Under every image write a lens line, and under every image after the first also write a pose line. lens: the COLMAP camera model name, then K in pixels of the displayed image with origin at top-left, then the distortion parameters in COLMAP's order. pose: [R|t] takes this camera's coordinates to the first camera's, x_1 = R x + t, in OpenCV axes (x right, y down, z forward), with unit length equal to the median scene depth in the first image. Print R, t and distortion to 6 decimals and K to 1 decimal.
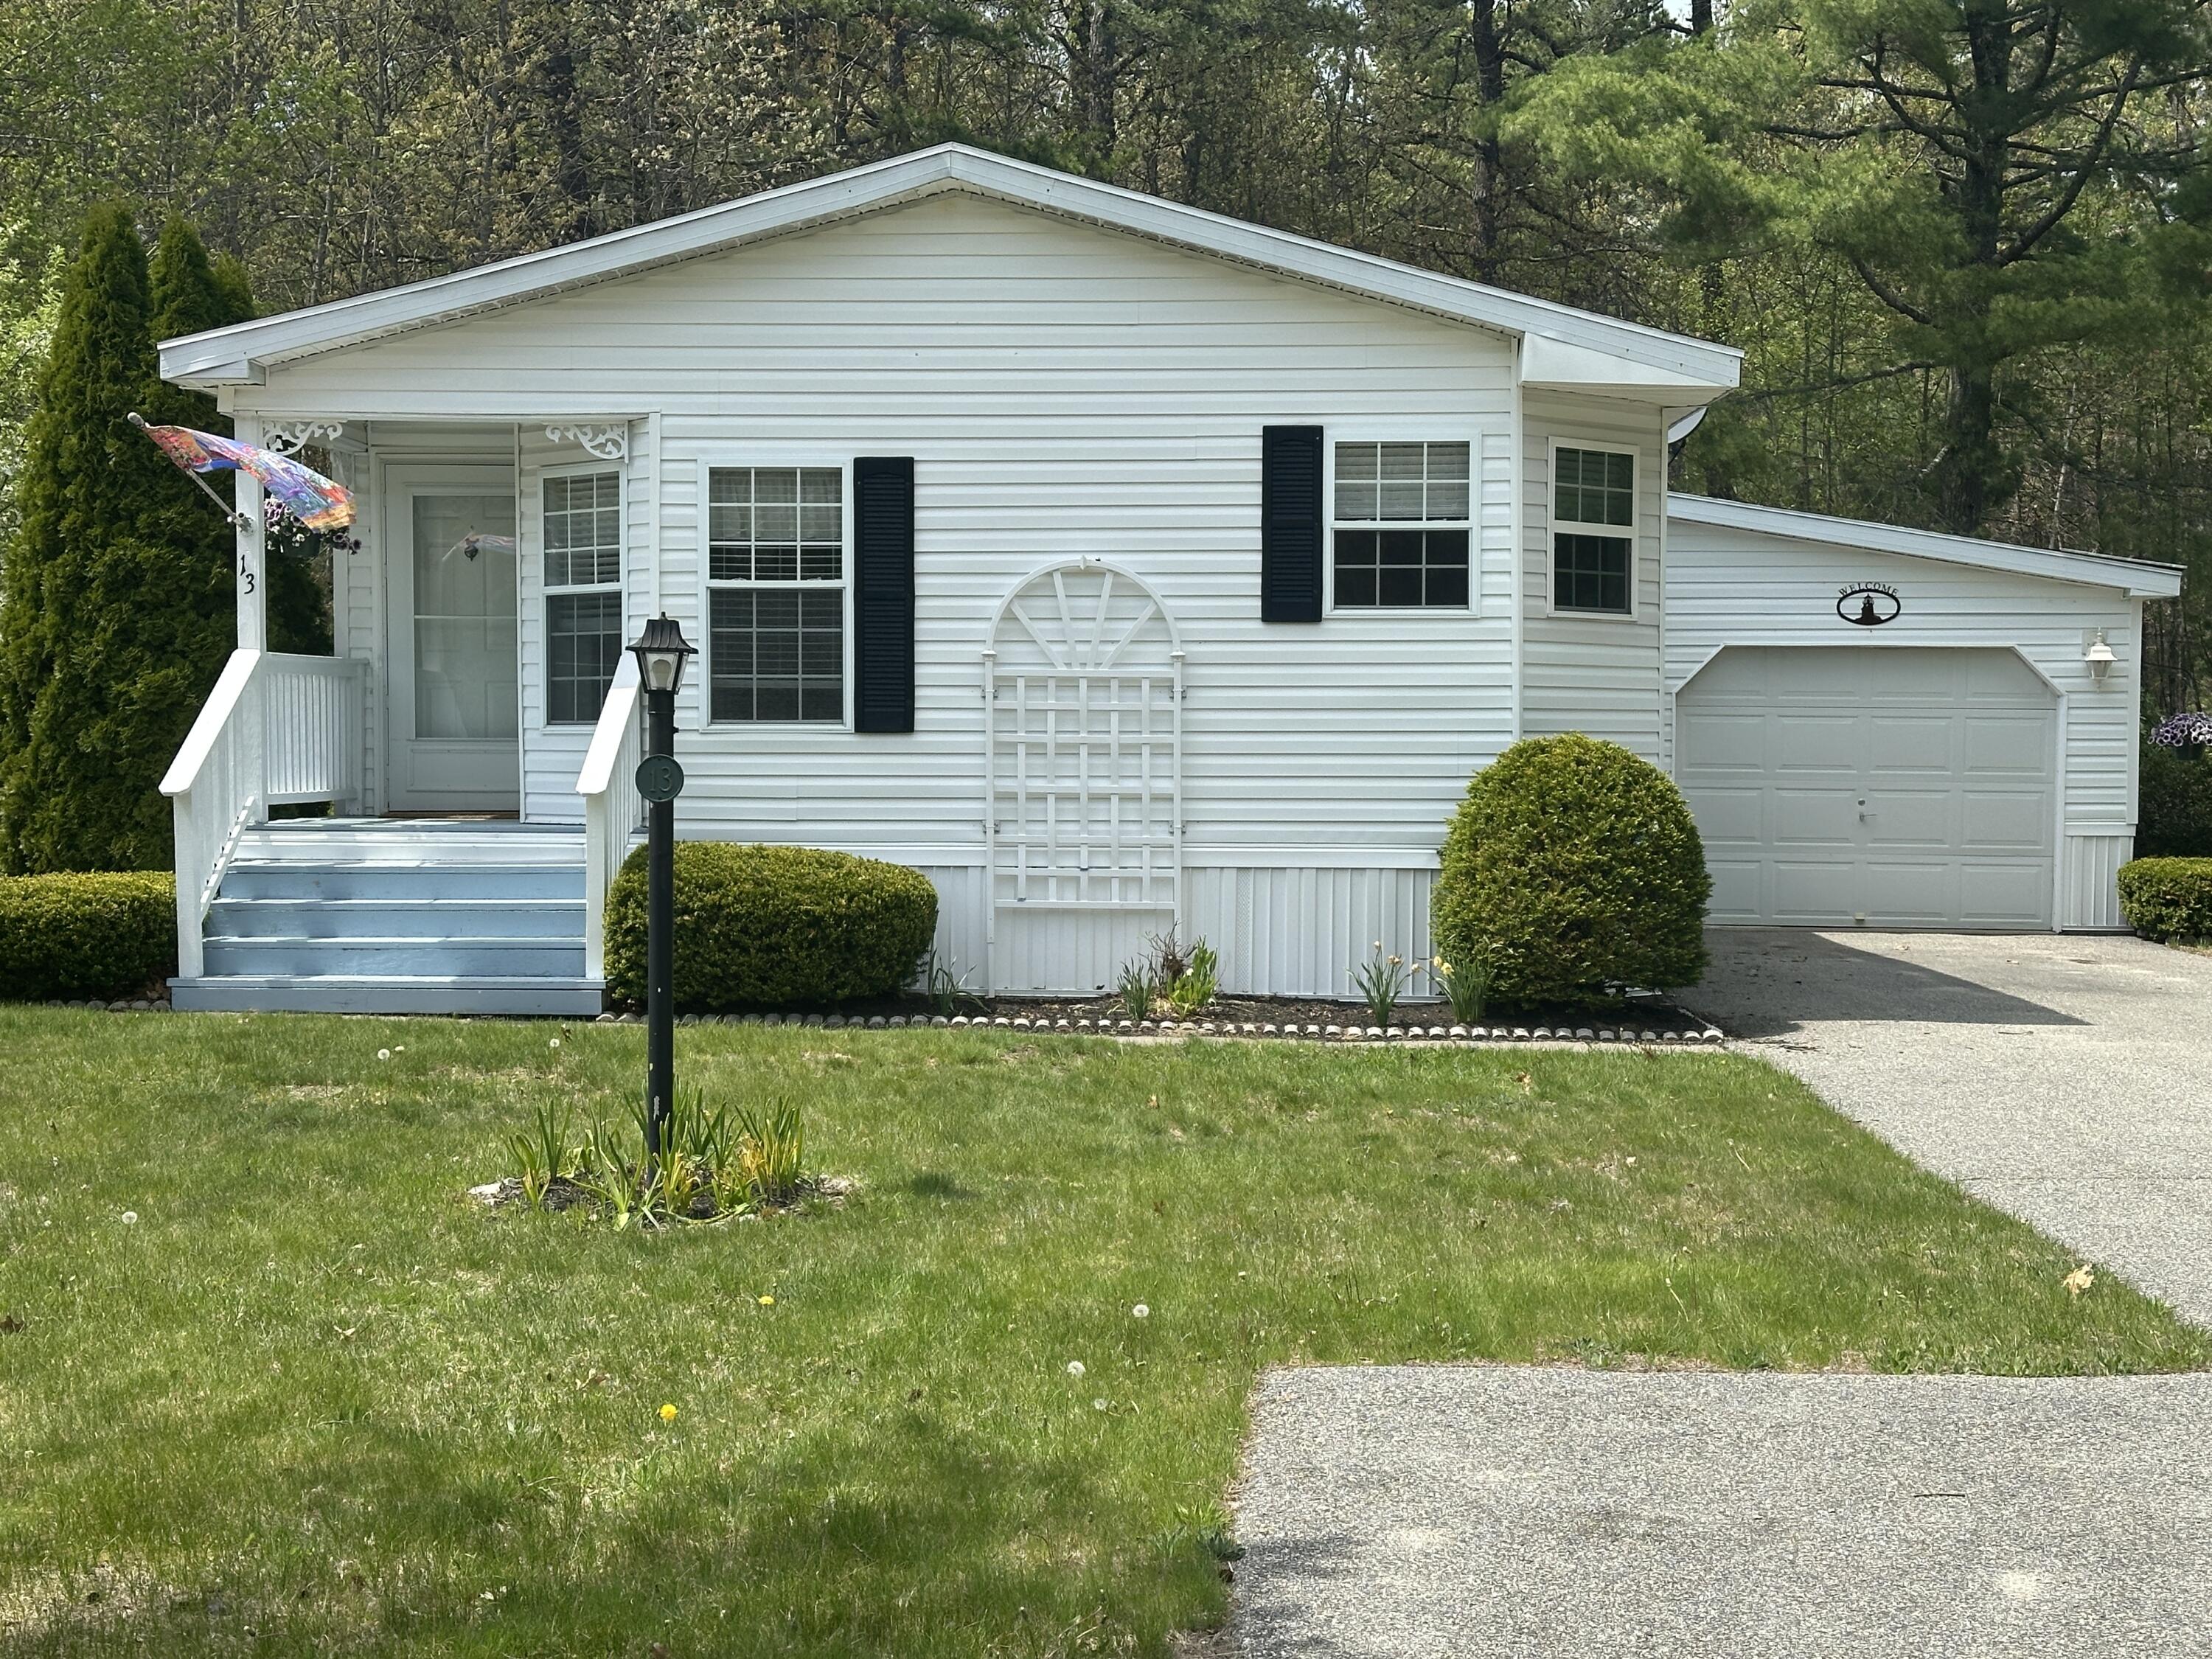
lens RADIAL K [[3283.1, 0, 1104.9], [0, 3283.1, 838.5], [0, 0, 1]] dist [0.143611, 0.000000]
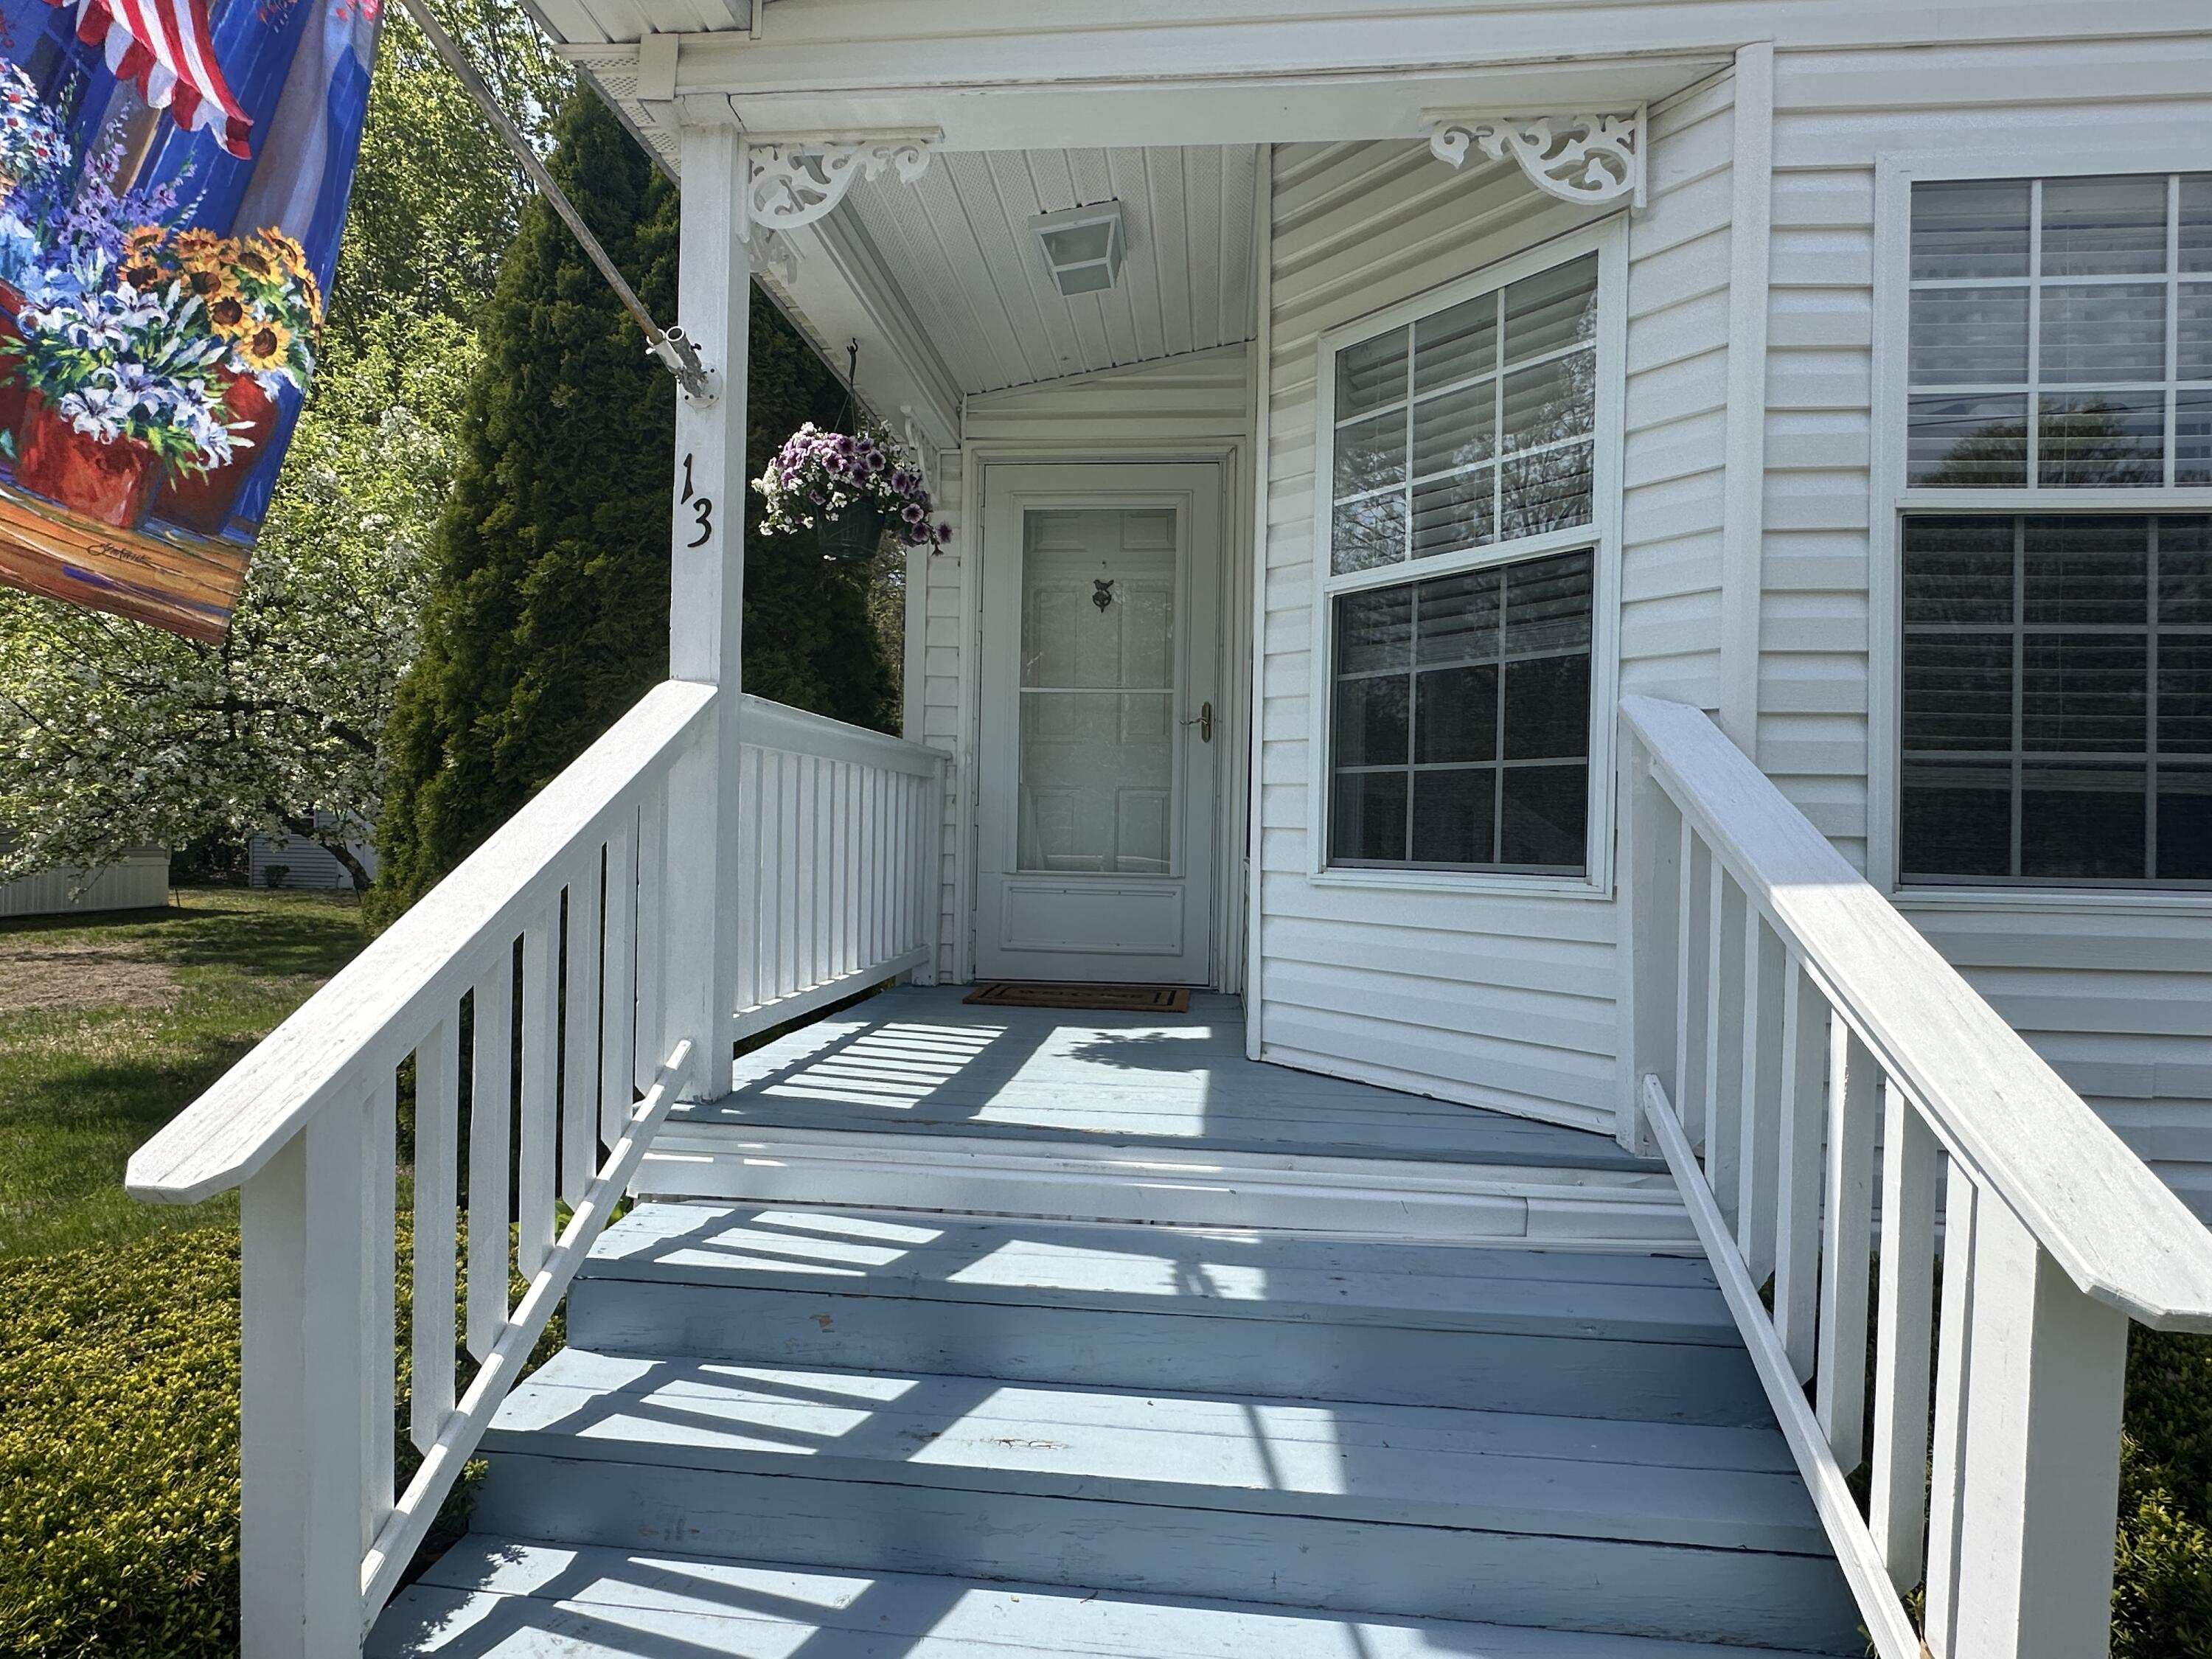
lens RADIAL K [[1151.8, 0, 1108.0], [0, 1151.8, 825.9], [0, 0, 1]] dist [-0.000557, -0.000353]
pose [[0.998092, 0.017980, -0.059066, -0.191616], [-0.020305, 0.999033, -0.038992, -0.033282], [0.058308, 0.040117, 0.997492, 0.833652]]
